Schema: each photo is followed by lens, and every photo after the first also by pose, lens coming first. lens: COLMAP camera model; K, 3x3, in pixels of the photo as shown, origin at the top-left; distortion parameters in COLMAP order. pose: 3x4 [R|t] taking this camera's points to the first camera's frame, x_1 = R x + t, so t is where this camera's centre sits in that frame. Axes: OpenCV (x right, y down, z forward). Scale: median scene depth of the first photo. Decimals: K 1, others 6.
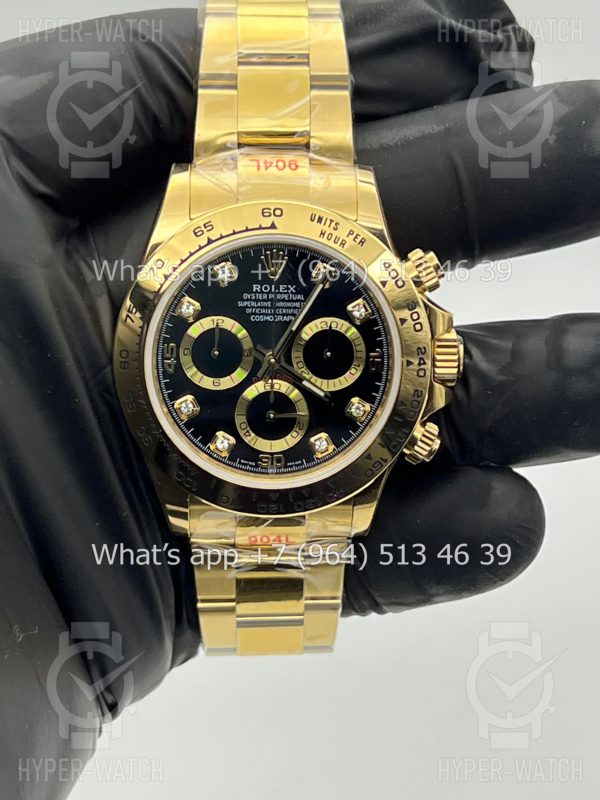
lens RADIAL K [[1890.3, 0, 300.7], [0, 1890.3, 398.3], [0, 0, 1]] dist [0.152110, 0.000000]
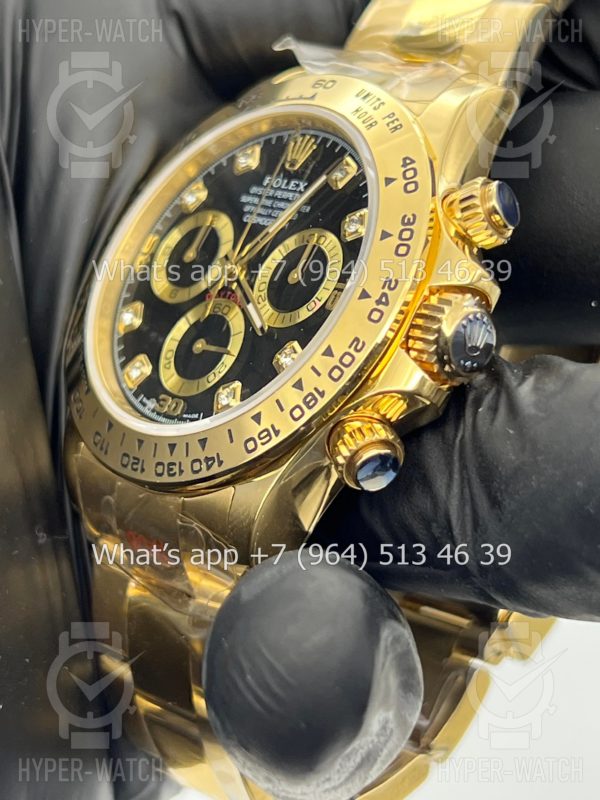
lens RADIAL K [[1890.3, 0, 301.4], [0, 1890.3, 397.6], [0, 0, 1]] dist [0.152110, 0.000000]
pose [[0.648233, 0.155100, -0.745479, 0.513811], [-0.512337, 0.813113, -0.276332, 0.192152], [0.563299, 0.561063, 0.606550, 0.621838]]
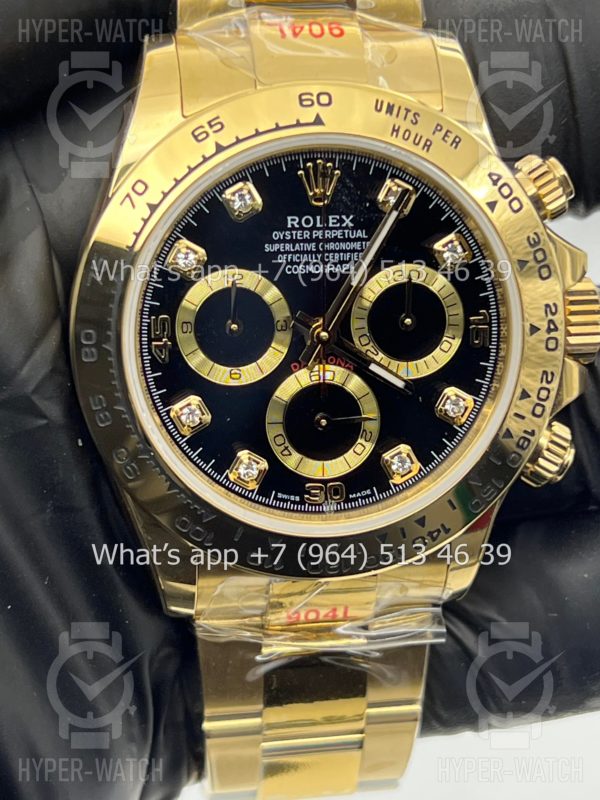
lens RADIAL K [[1890.3, 0, 300.9], [0, 1890.3, 403.9], [0, 0, 1]] dist [0.152110, 0.000000]
pose [[0.993214, -0.048296, 0.105800, -0.090142], [0.050294, 0.998602, -0.016293, 0.013209], [-0.104865, 0.021503, 0.994254, 0.365536]]
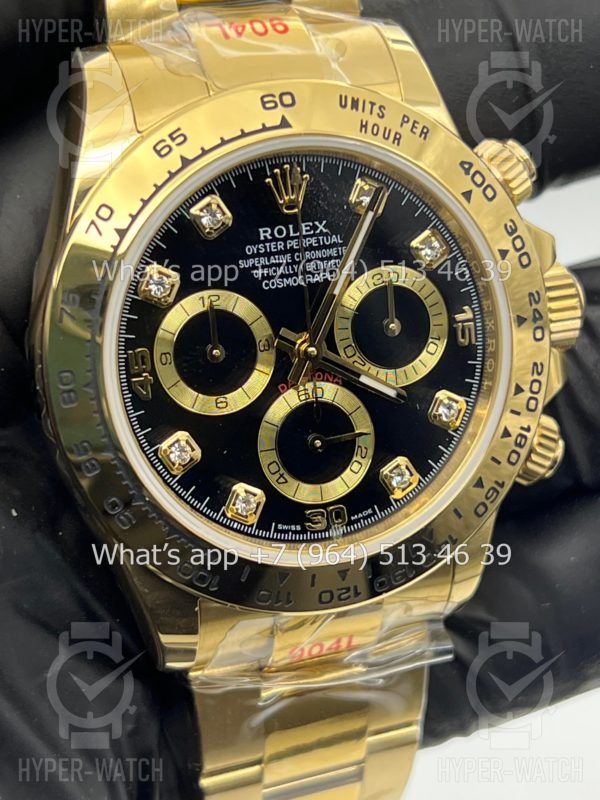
lens RADIAL K [[1890.3, 0, 293.2], [0, 1890.3, 402.8], [0, 0, 1]] dist [0.152110, 0.000000]
pose [[0.948871, -0.160121, 0.272040, -0.183287], [0.167645, 0.985837, -0.004487, -0.001834], [-0.267468, 0.049863, 0.962276, 0.425990]]
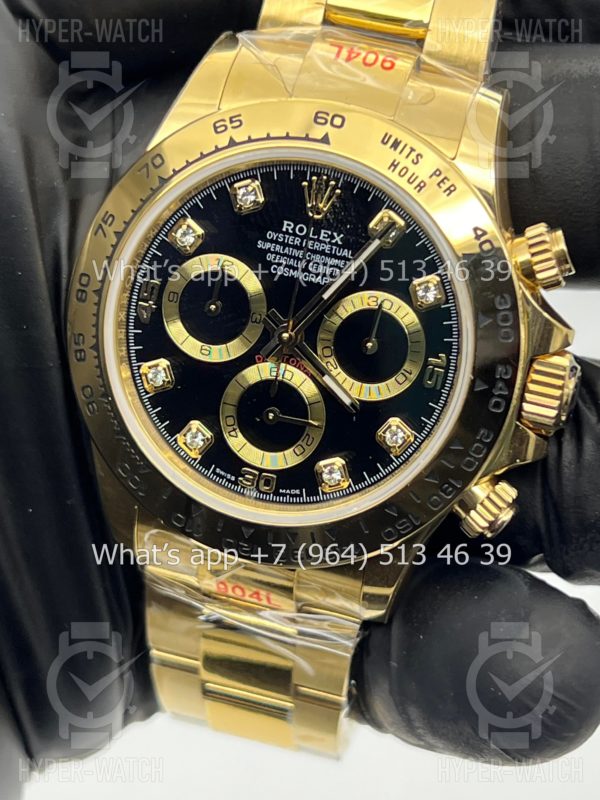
lens RADIAL K [[1890.3, 0, 320.3], [0, 1890.3, 406.9], [0, 0, 1]] dist [0.152110, 0.000000]
pose [[0.947215, 0.226365, -0.227029, 0.155287], [-0.230678, 0.973000, 0.007712, -0.003130], [0.222645, 0.045066, 0.973857, 0.340470]]
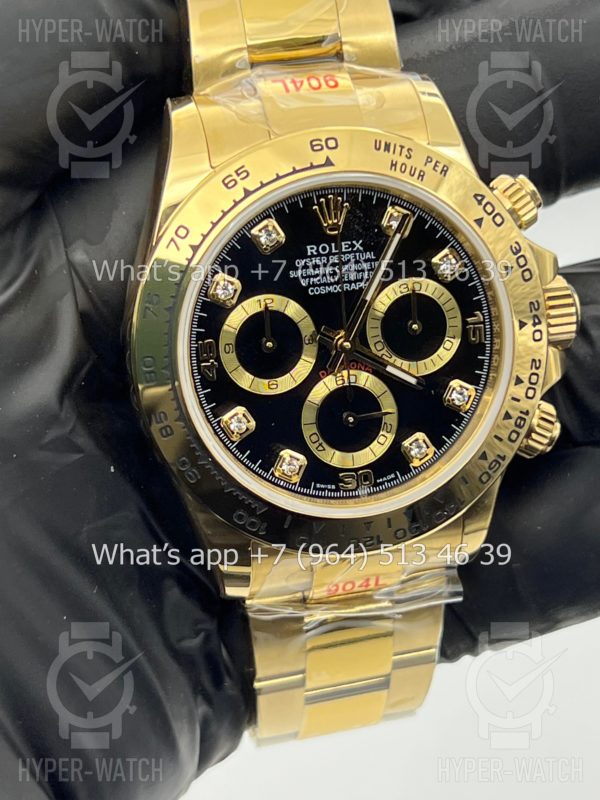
lens RADIAL K [[1890.3, 0, 278.1], [0, 1890.3, 401.3], [0, 0, 1]] dist [0.152110, 0.000000]
pose [[0.975106, -0.134761, 0.176091, -0.172773], [0.137595, 0.990481, -0.003926, 0.001298], [-0.173886, 0.028058, 0.984366, 0.274246]]
